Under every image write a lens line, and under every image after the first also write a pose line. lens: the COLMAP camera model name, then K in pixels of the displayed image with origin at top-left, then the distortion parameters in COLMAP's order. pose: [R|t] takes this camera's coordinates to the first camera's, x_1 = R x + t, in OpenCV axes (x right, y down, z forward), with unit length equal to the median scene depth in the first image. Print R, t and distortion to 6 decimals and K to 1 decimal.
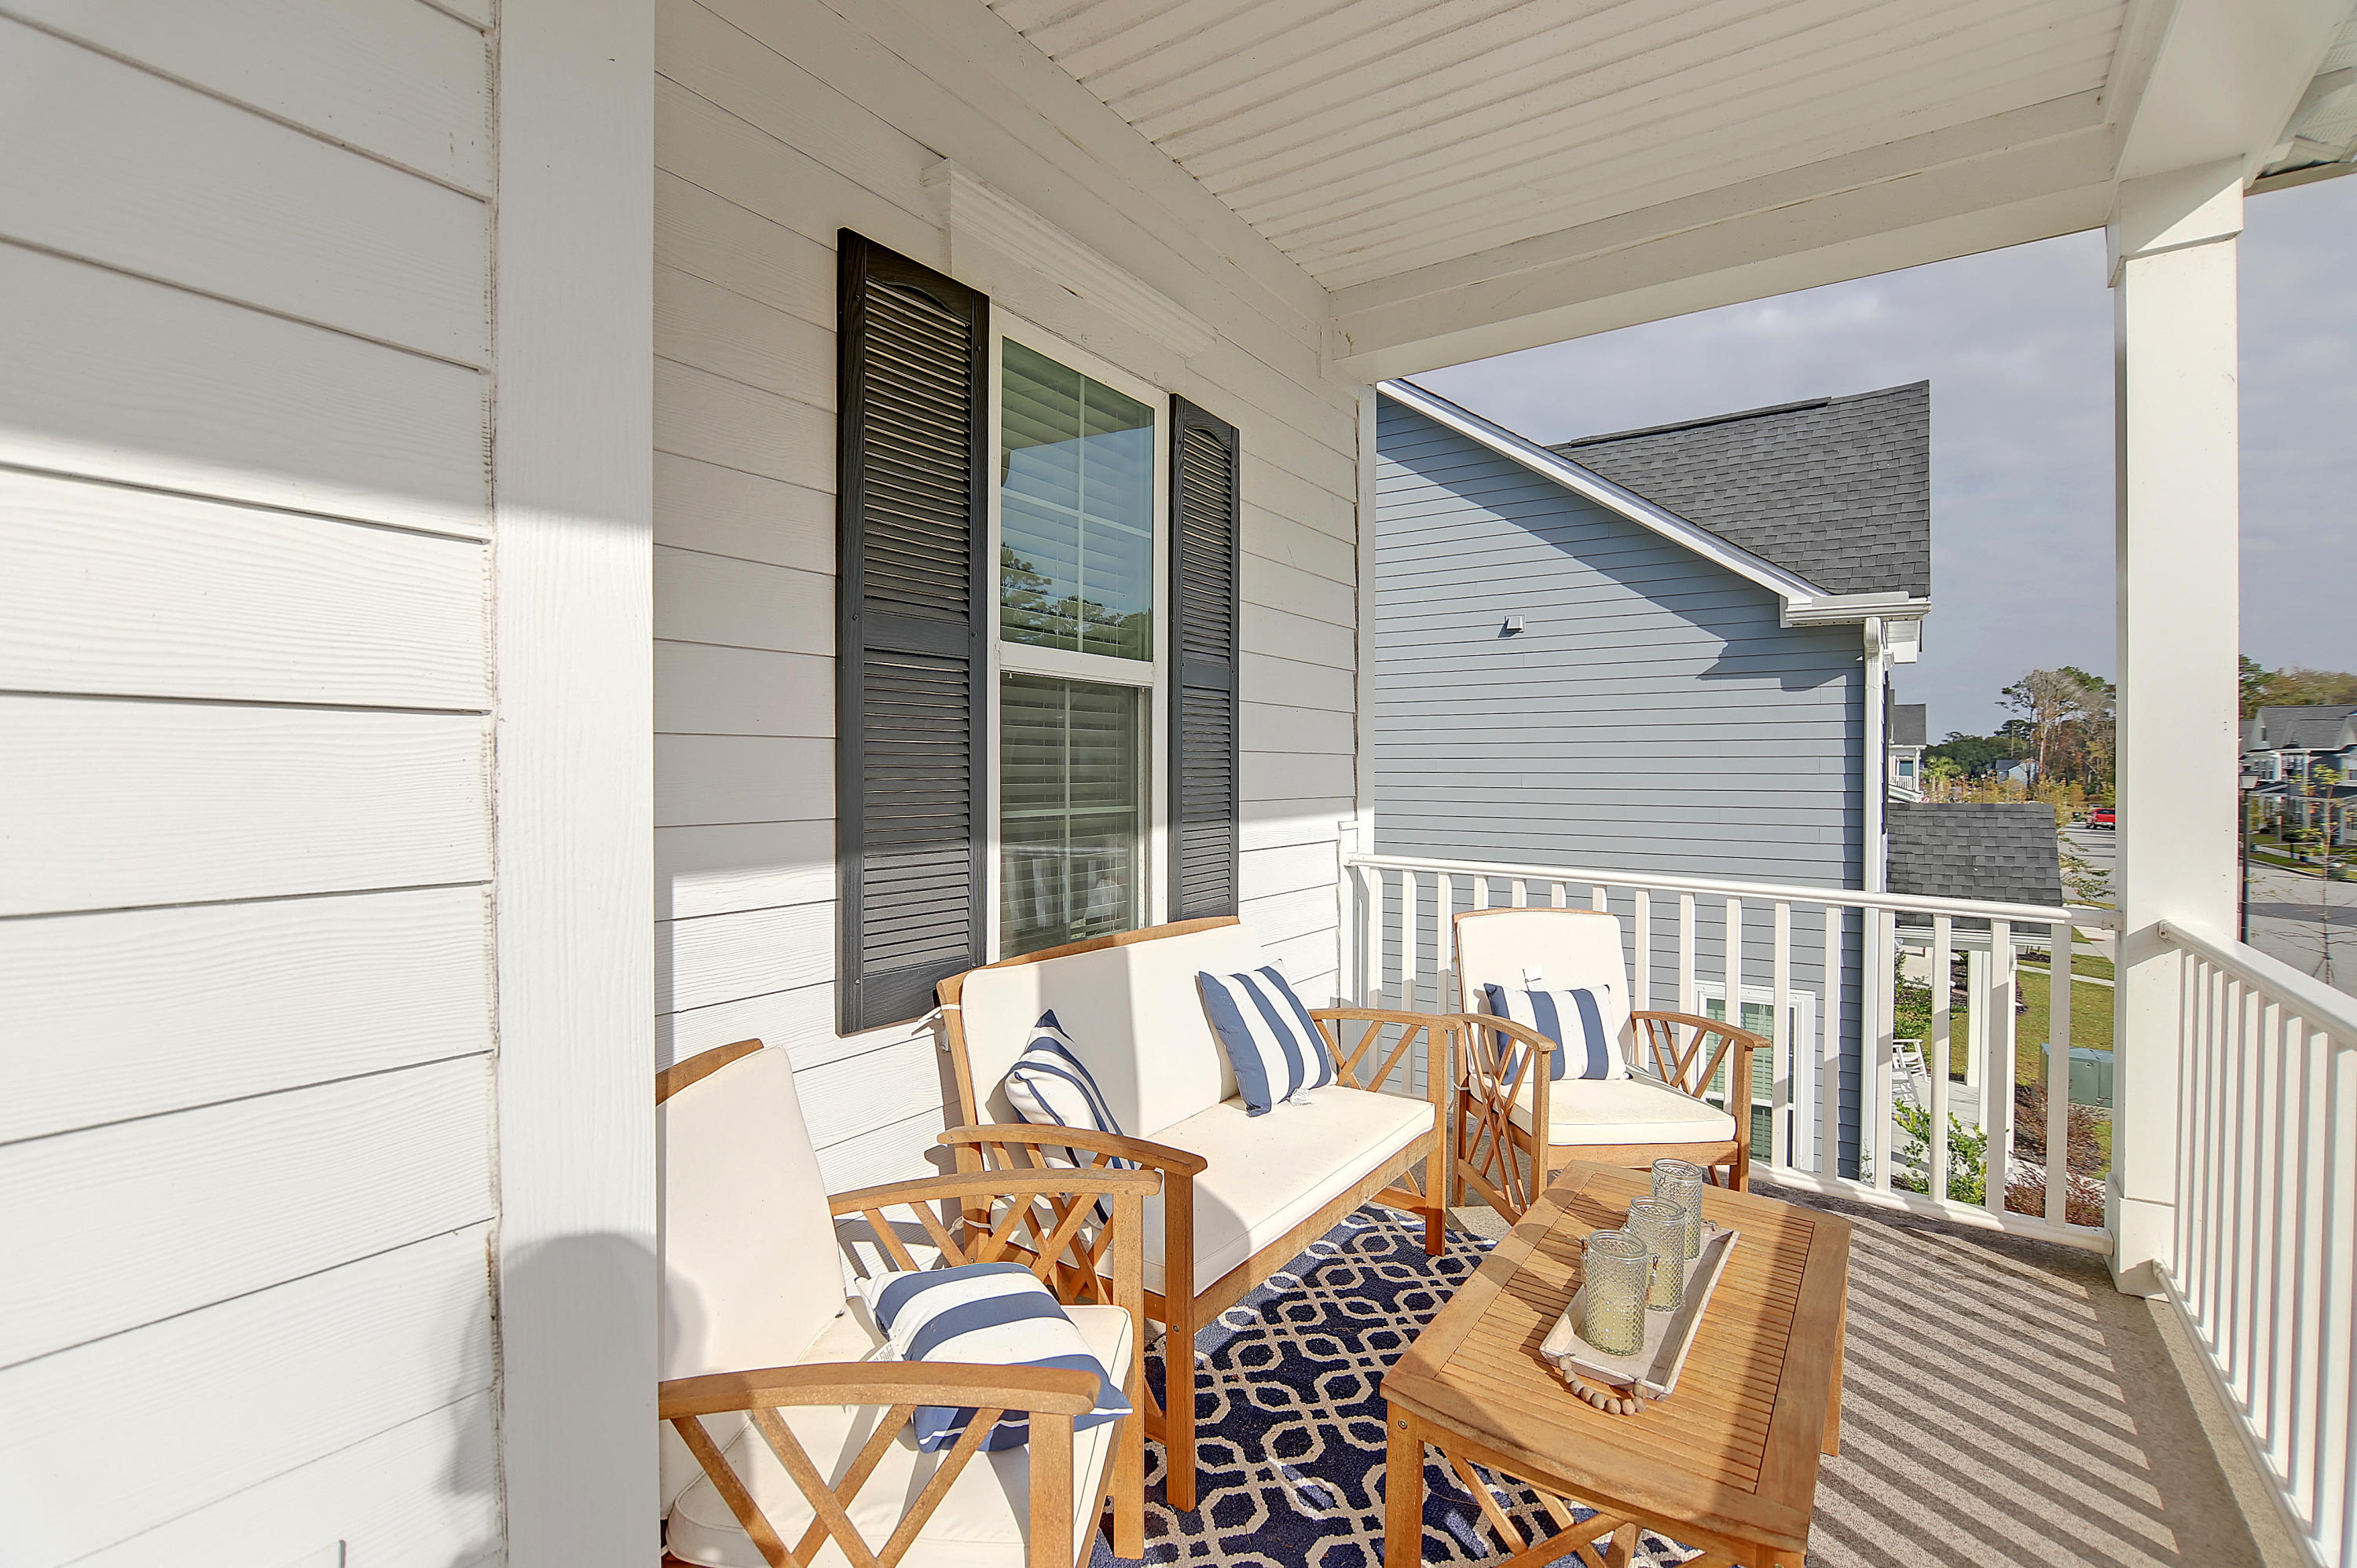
lens RADIAL K [[1067.1, 0, 1170.1], [0, 1067.1, 773.7], [0, 0, 1]] dist [-0.016462, -0.002598]
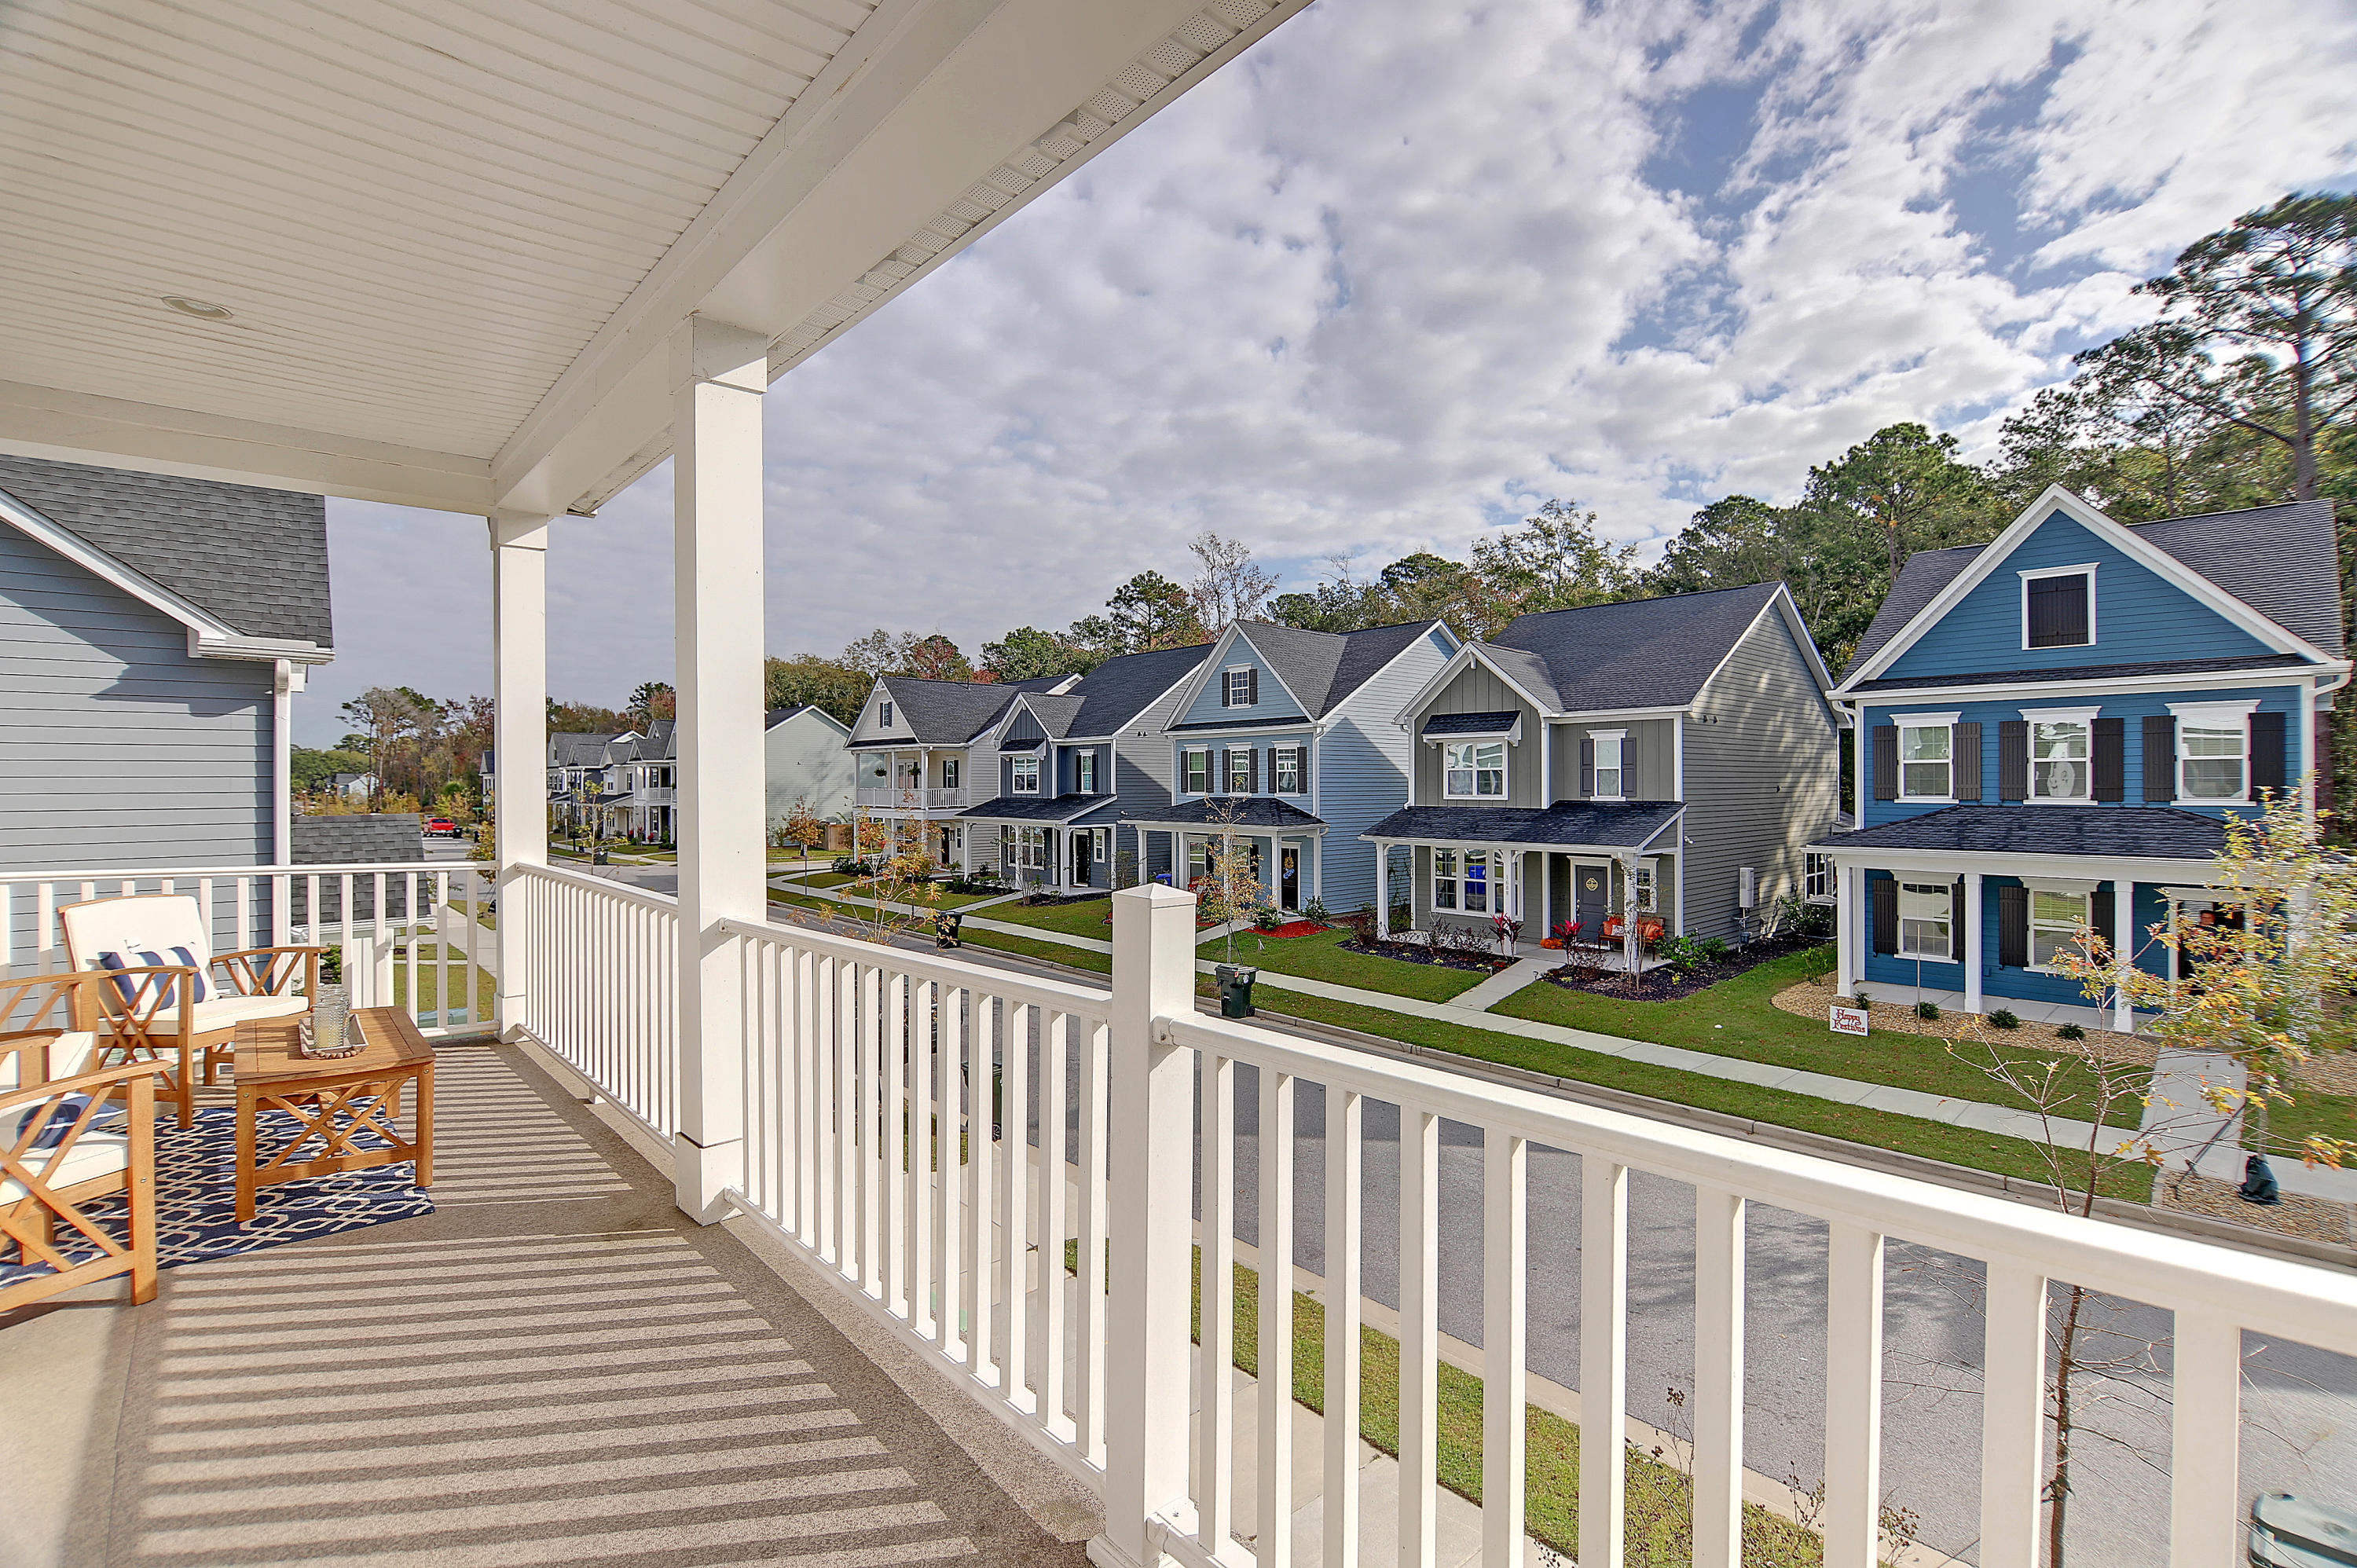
lens RADIAL K [[1067.1, 0, 1186.5], [0, 1067.1, 783.3], [0, 0, 1]] dist [-0.016462, -0.002598]
pose [[0.223922, -0.004616, 0.974596, -0.231762], [0.008051, 0.999963, 0.002886, -0.004268], [-0.974574, 0.007201, 0.223951, -0.221235]]
